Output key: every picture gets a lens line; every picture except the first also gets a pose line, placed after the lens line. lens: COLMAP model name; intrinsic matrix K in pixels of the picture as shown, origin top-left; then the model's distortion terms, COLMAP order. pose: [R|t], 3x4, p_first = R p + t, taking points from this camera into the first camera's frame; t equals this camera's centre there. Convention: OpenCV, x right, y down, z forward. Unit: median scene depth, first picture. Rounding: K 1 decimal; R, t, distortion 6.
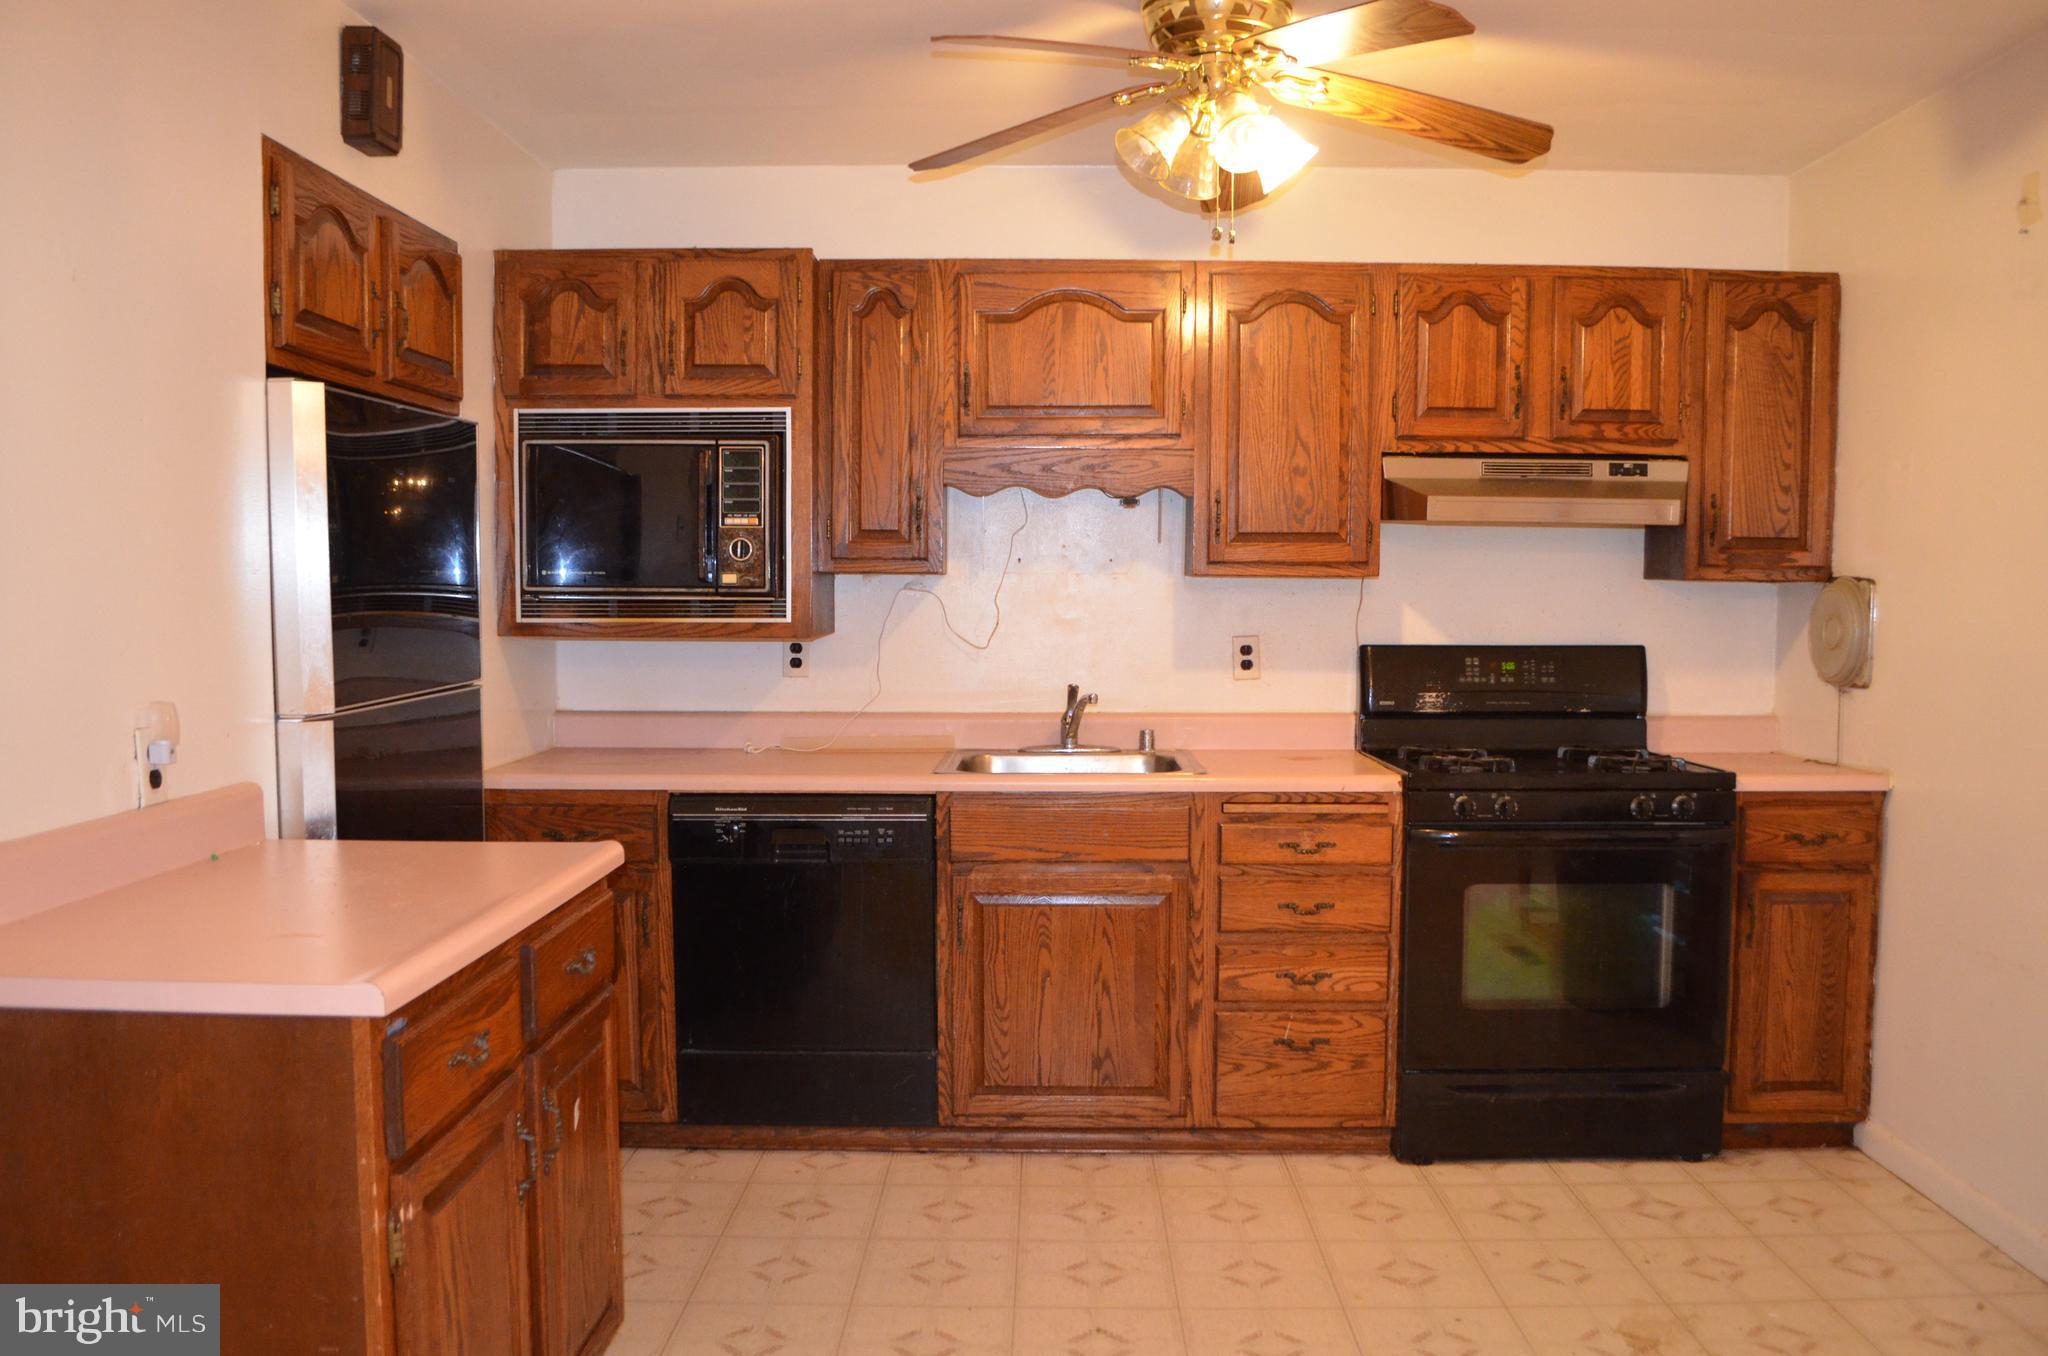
lens RADIAL K [[1616.3, 0, 1030.5], [0, 1616.3, 712.5], [0, 0, 1]] dist [-0.083388, 0.013415]
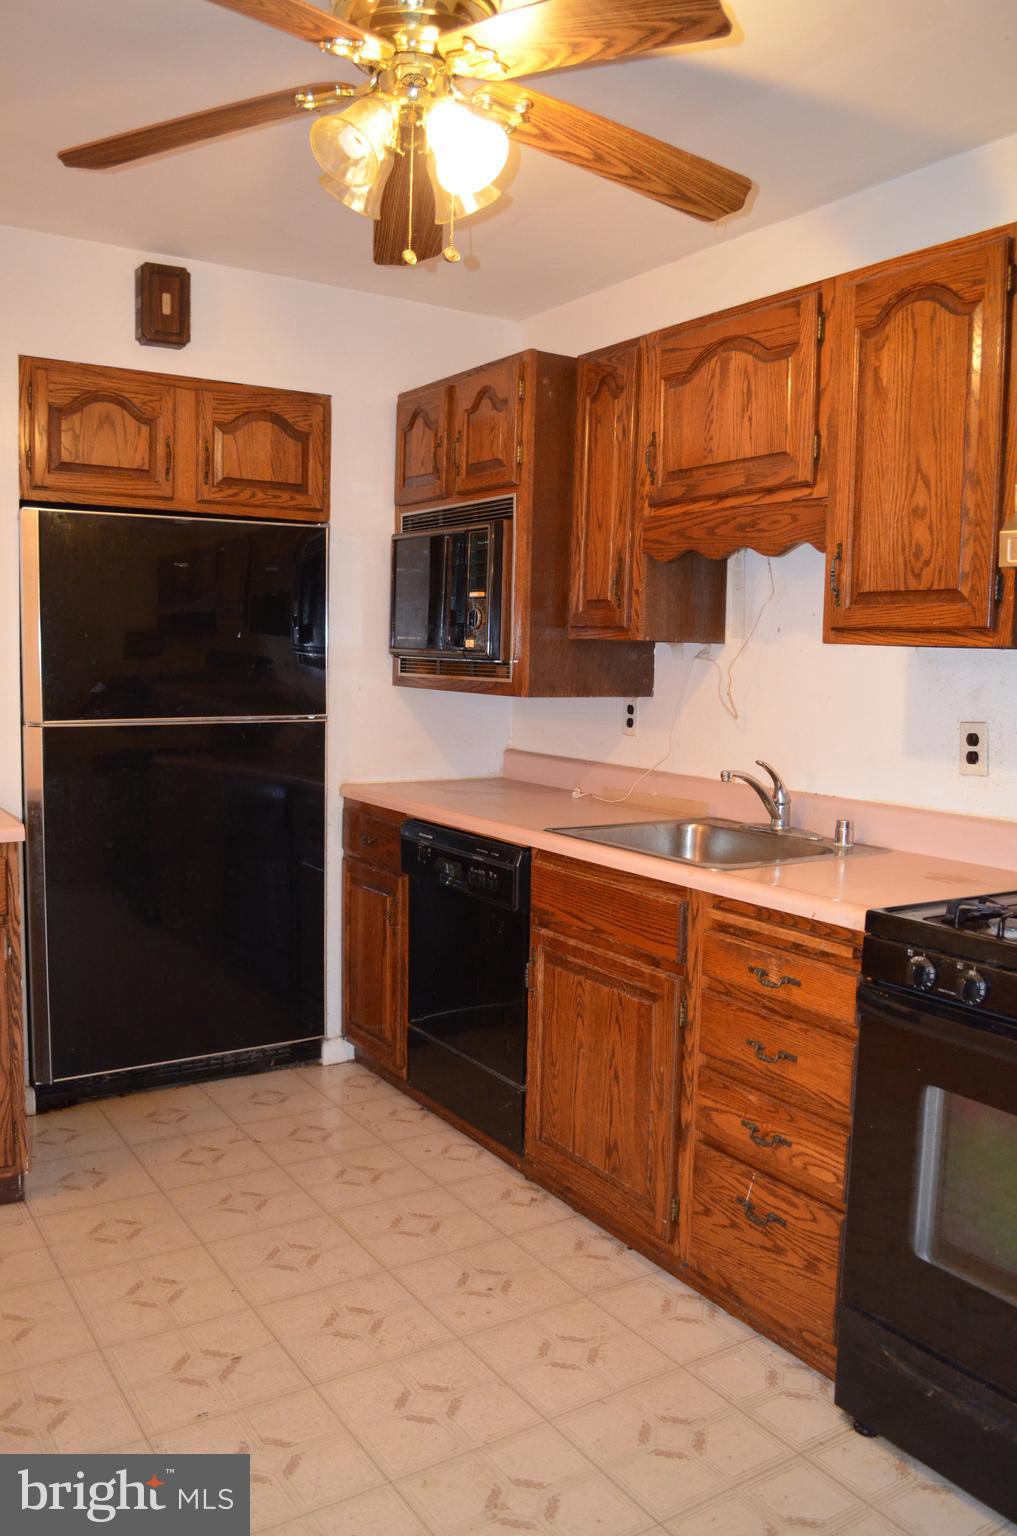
lens RADIAL K [[1212.2, 0, 519.1], [0, 1212.2, 763.3], [0, 0, 1]] dist [-0.083388, 0.013415]
pose [[0.556262, 0.086444, -0.826499, 0.577283], [-0.086391, 0.995201, 0.045944, -0.039595], [0.826504, 0.045845, 0.561061, 0.538727]]
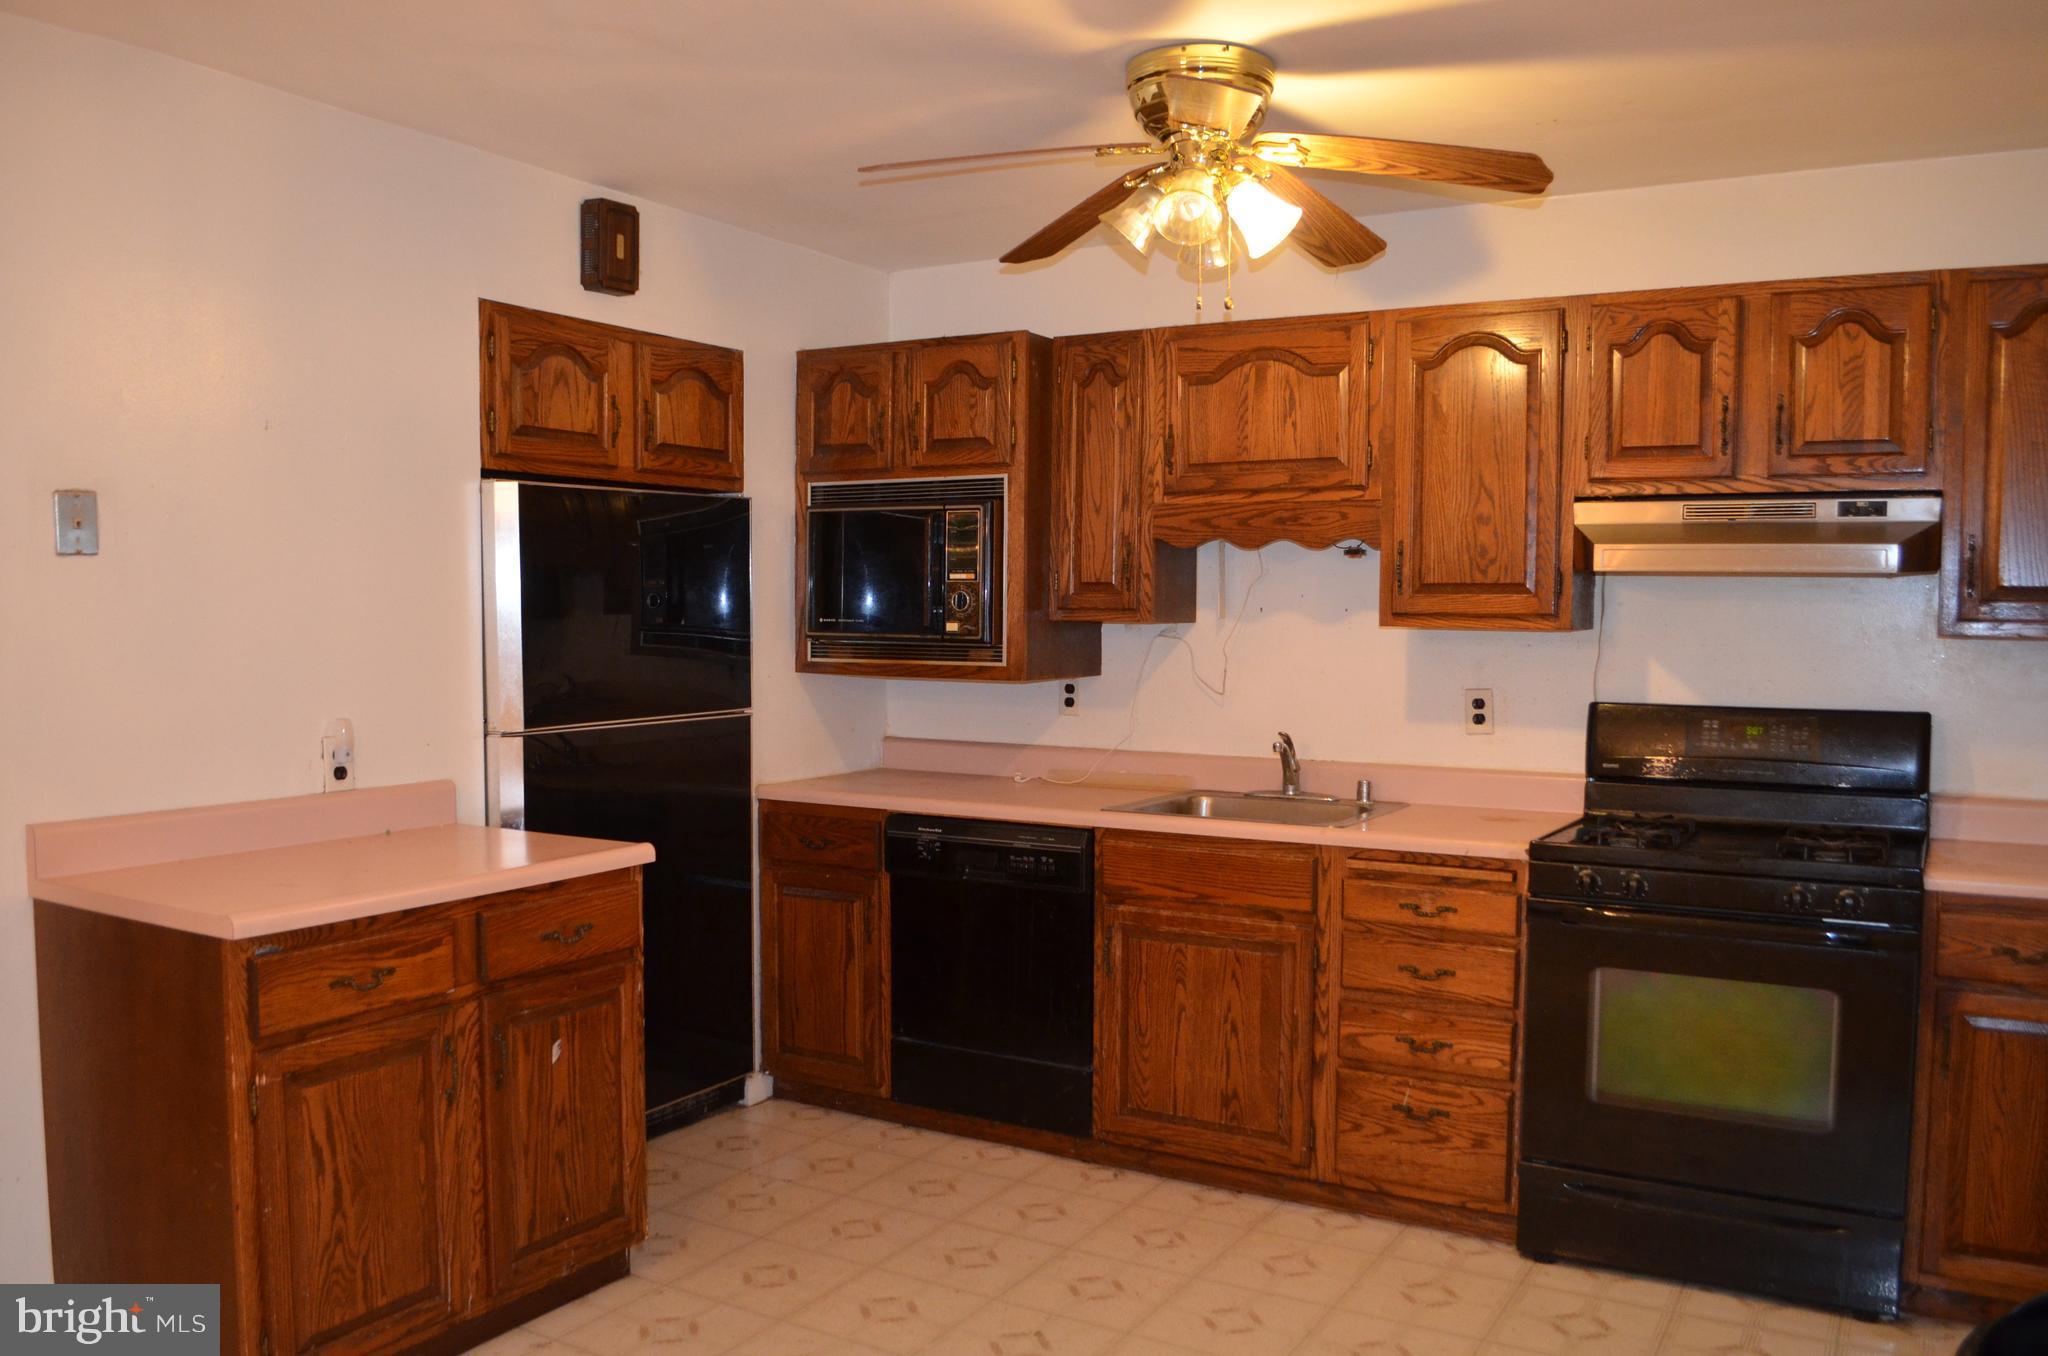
lens RADIAL K [[1616.3, 0, 1030.5], [0, 1616.3, 712.5], [0, 0, 1]] dist [-0.083388, 0.013415]
pose [[0.869122, 0.034310, -0.493406, 0.426537], [-0.042602, 0.999077, -0.005570, -0.019012], [0.492760, 0.025861, 0.869781, 0.039628]]
